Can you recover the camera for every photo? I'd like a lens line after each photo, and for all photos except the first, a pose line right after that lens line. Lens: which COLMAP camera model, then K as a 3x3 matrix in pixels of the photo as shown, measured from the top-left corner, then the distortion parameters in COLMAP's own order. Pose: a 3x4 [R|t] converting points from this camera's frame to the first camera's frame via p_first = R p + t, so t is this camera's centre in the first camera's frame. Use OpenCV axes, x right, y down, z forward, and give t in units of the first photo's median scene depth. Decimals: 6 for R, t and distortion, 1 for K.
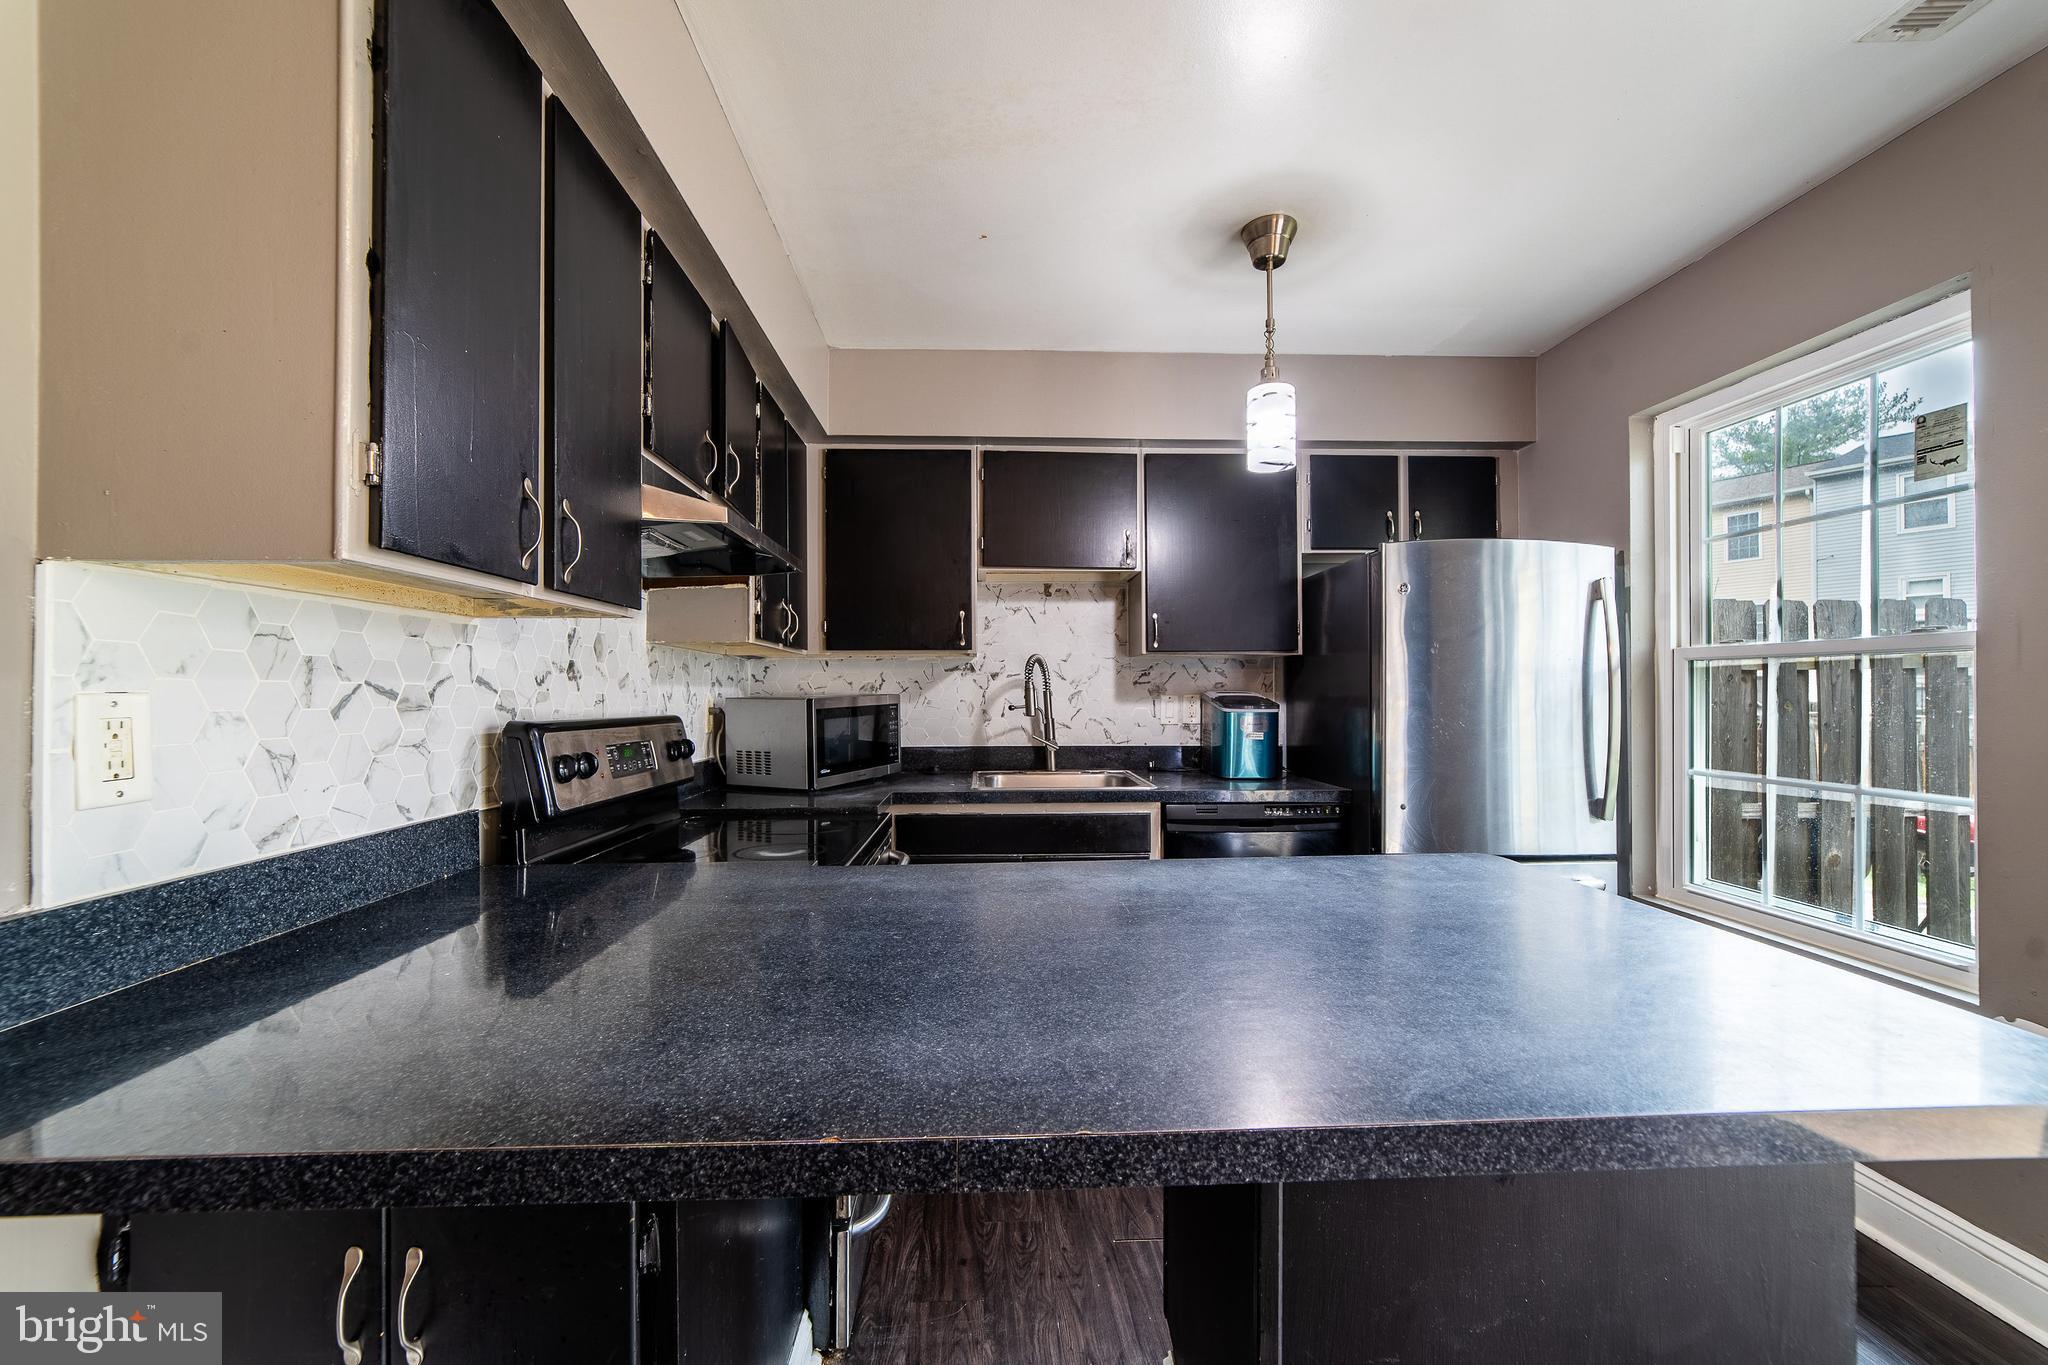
lens RADIAL K [[819.1, 0, 985.3], [0, 819.1, 685.3], [0, 0, 1]] dist [-0.018780, 0.004272]
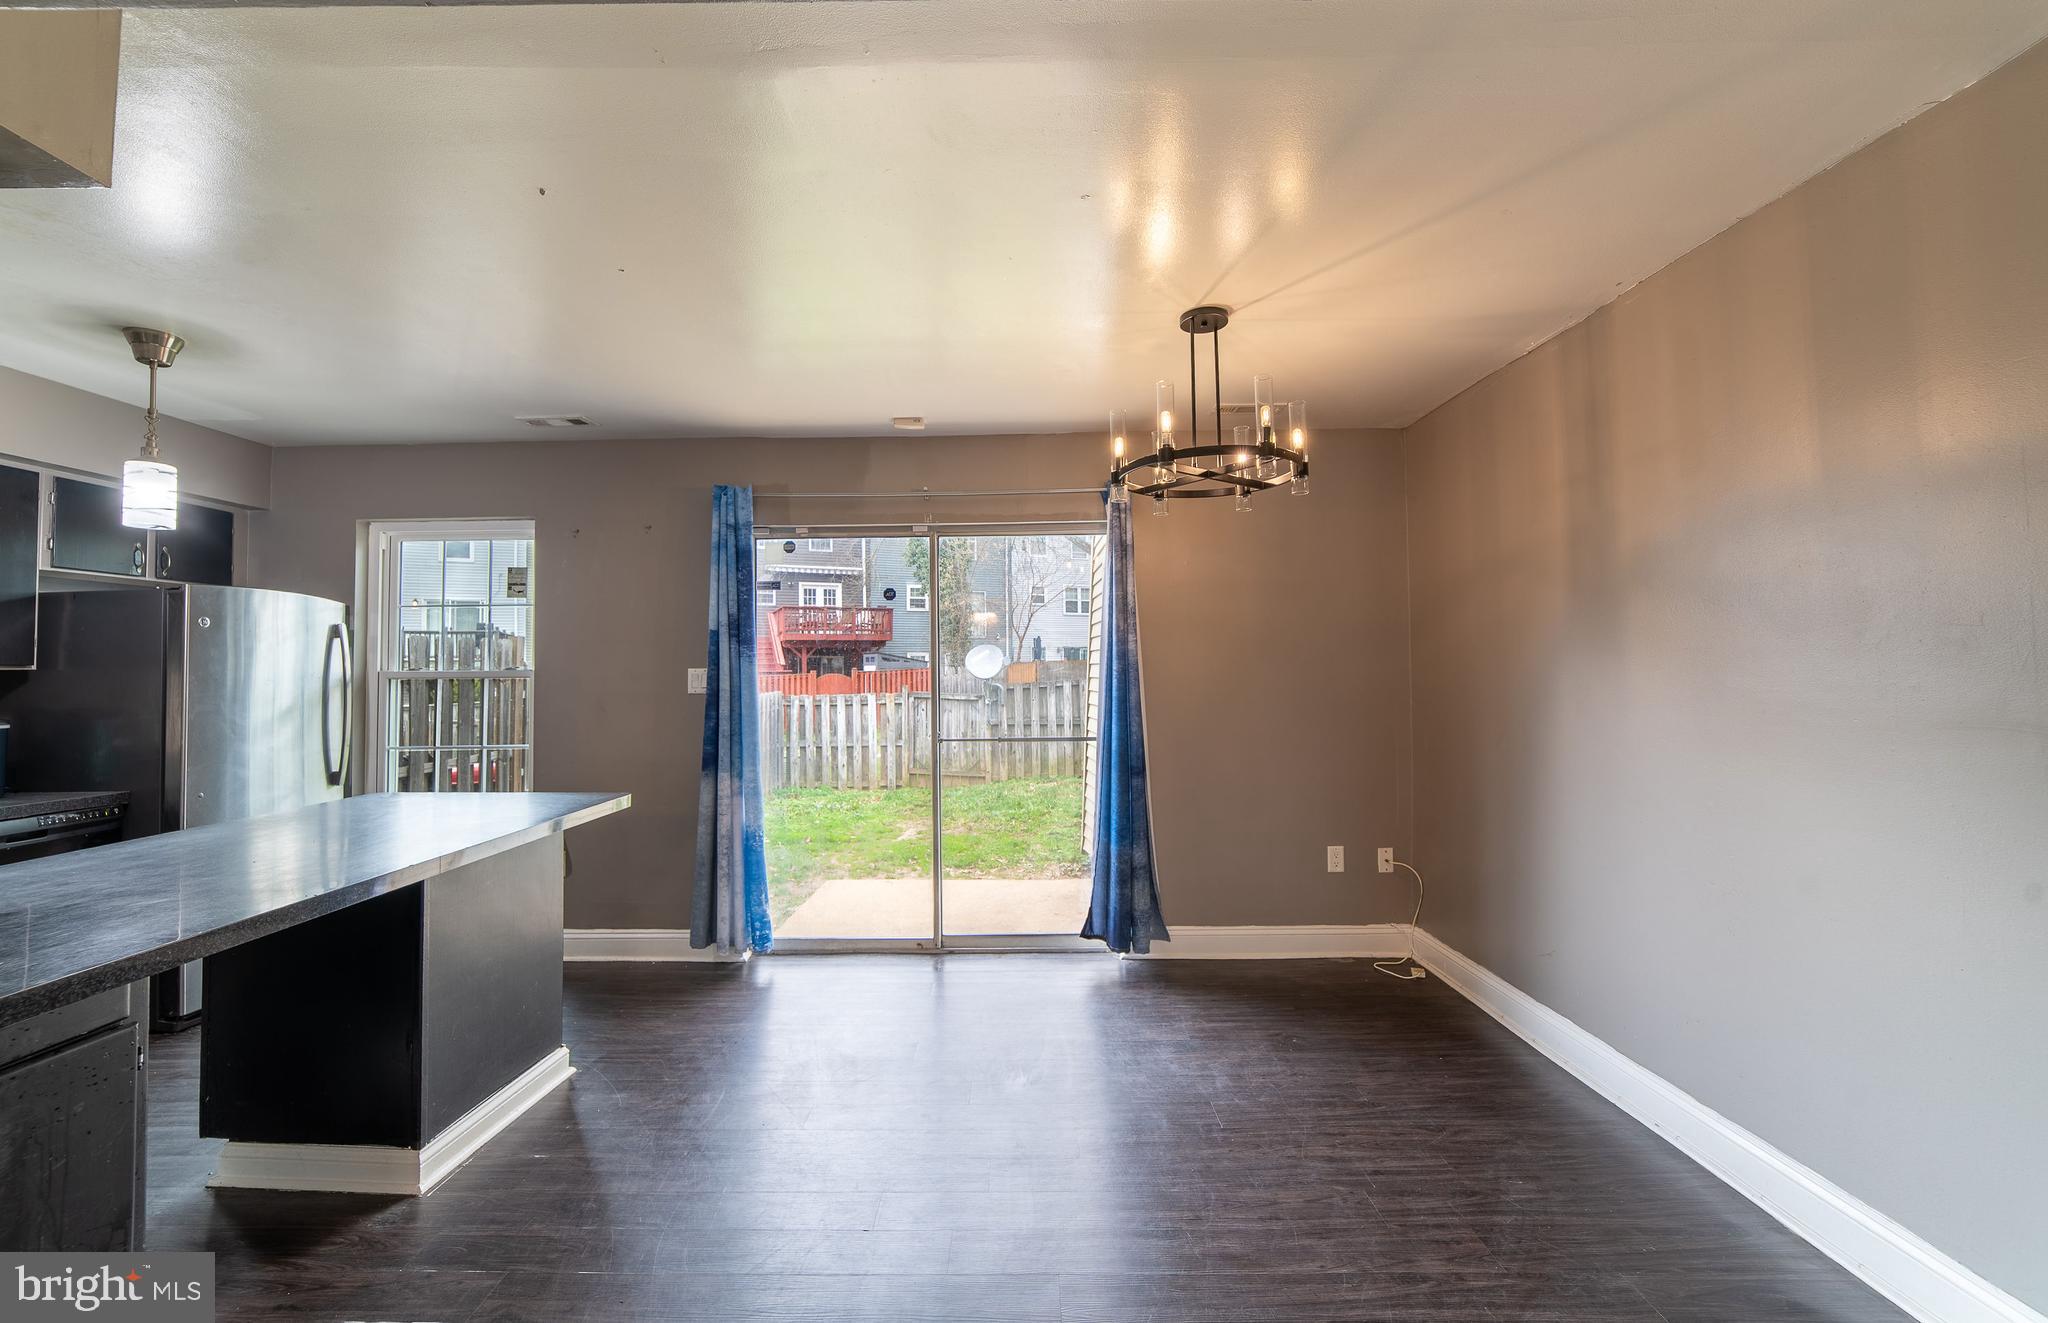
lens RADIAL K [[828.4, 0, 1032.4], [0, 828.4, 653.0], [0, 0, 1]] dist [-0.007744, 0.000207]
pose [[0.015326, 0.027349, 0.999508, -0.686109], [0.002520, 0.999622, -0.027391, -0.028476], [-0.999879, 0.002938, 0.015252, -0.287871]]
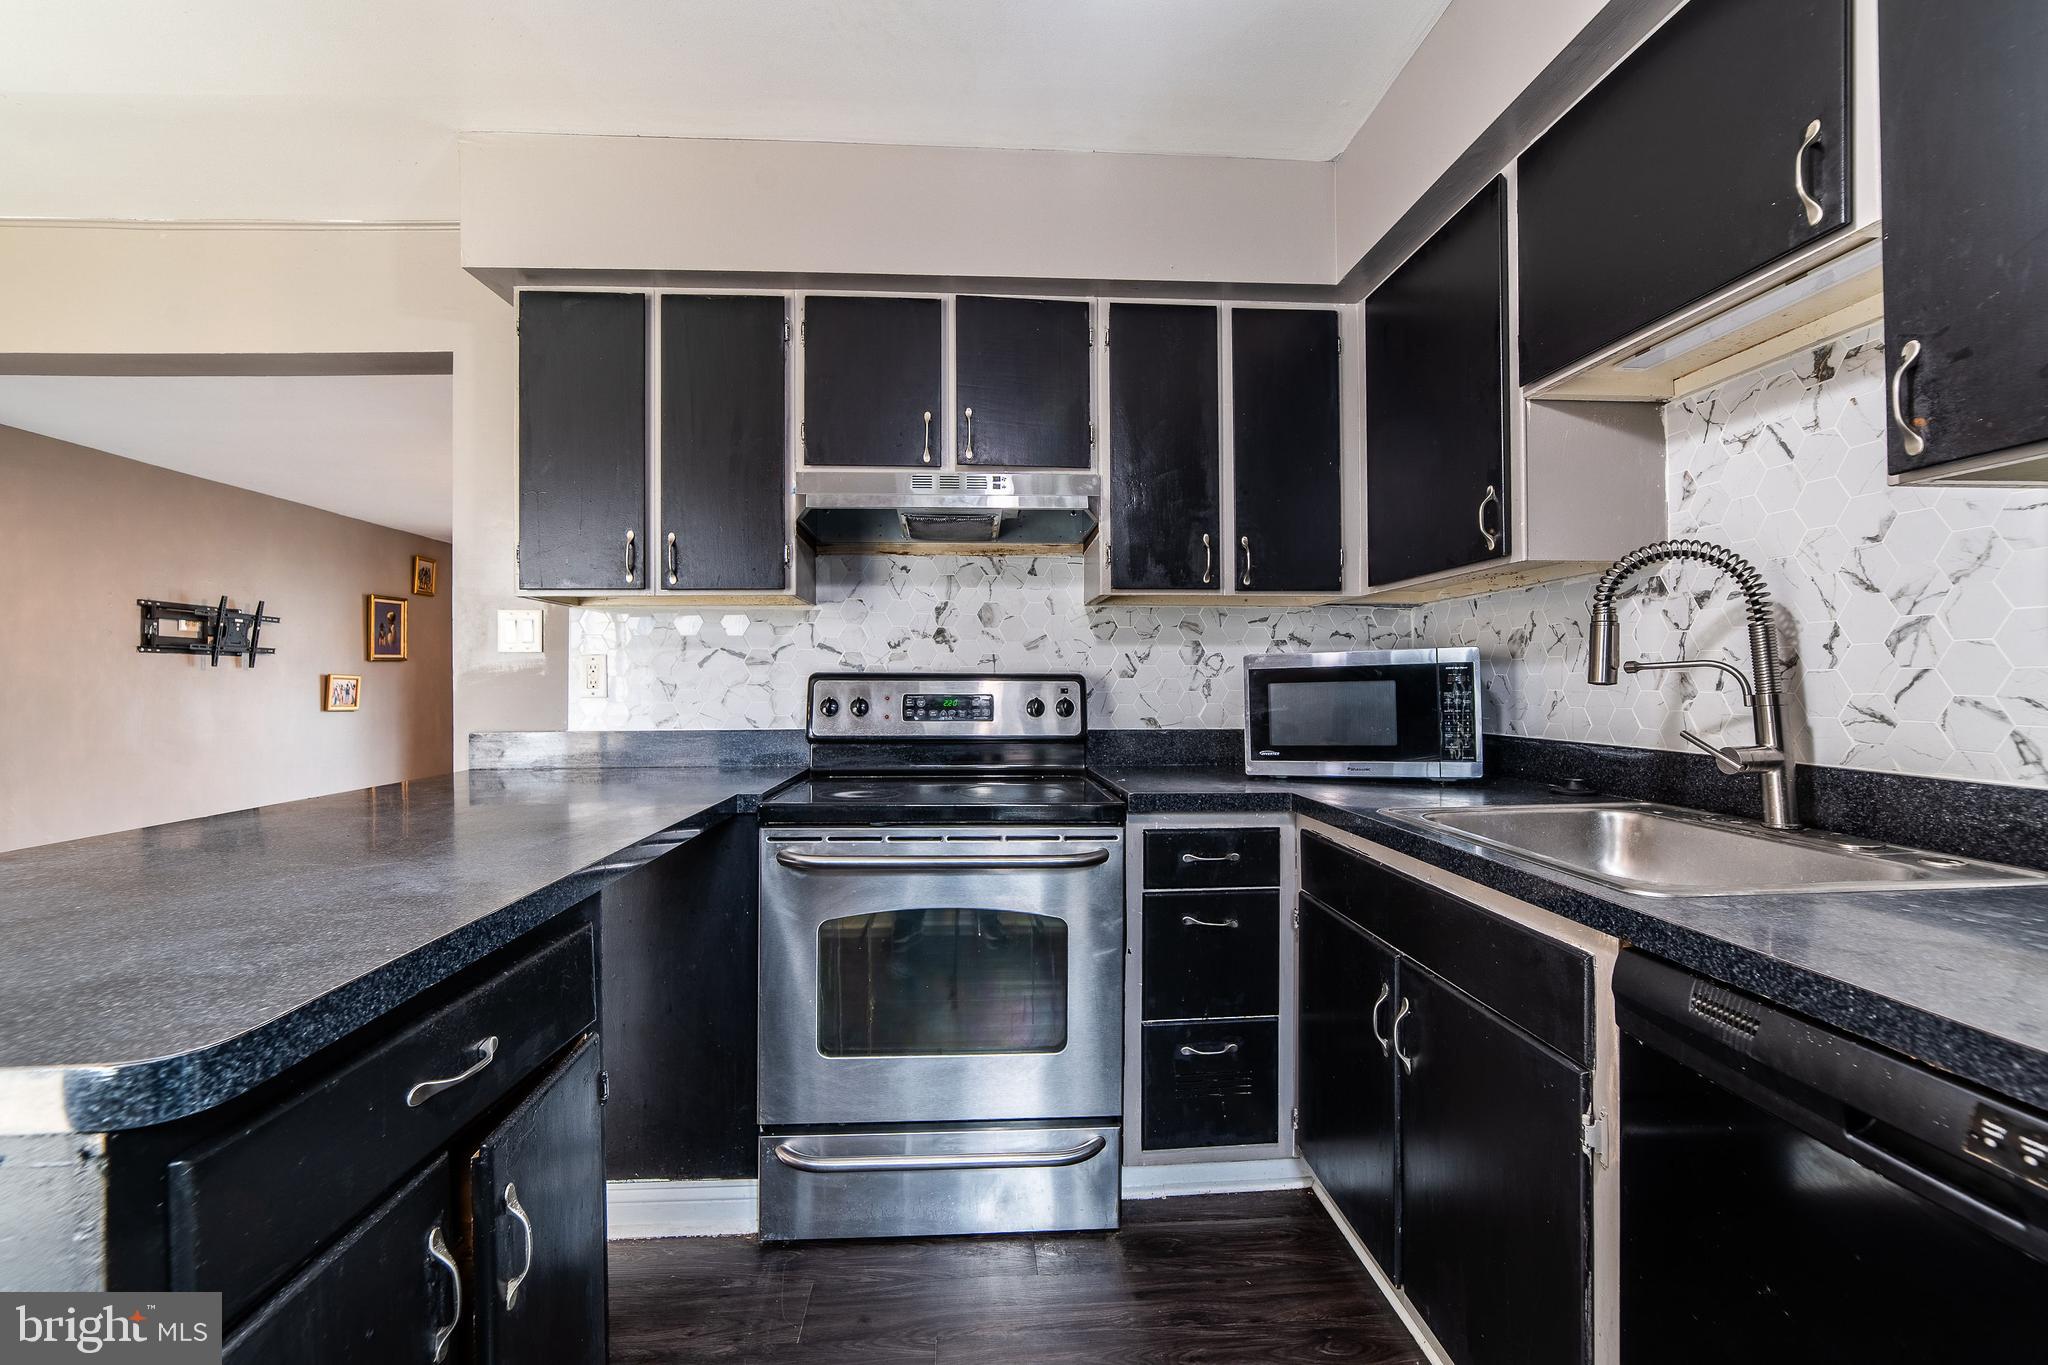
lens RADIAL K [[819.1, 0, 1033.4], [0, 819.1, 679.1], [0, 0, 1]] dist [-0.018780, 0.004272]
pose [[0.062997, 0.002417, -0.998011, 0.530604], [0.014107, 0.999895, 0.003312, 0.032234], [0.997914, -0.014287, 0.062956, 0.733843]]
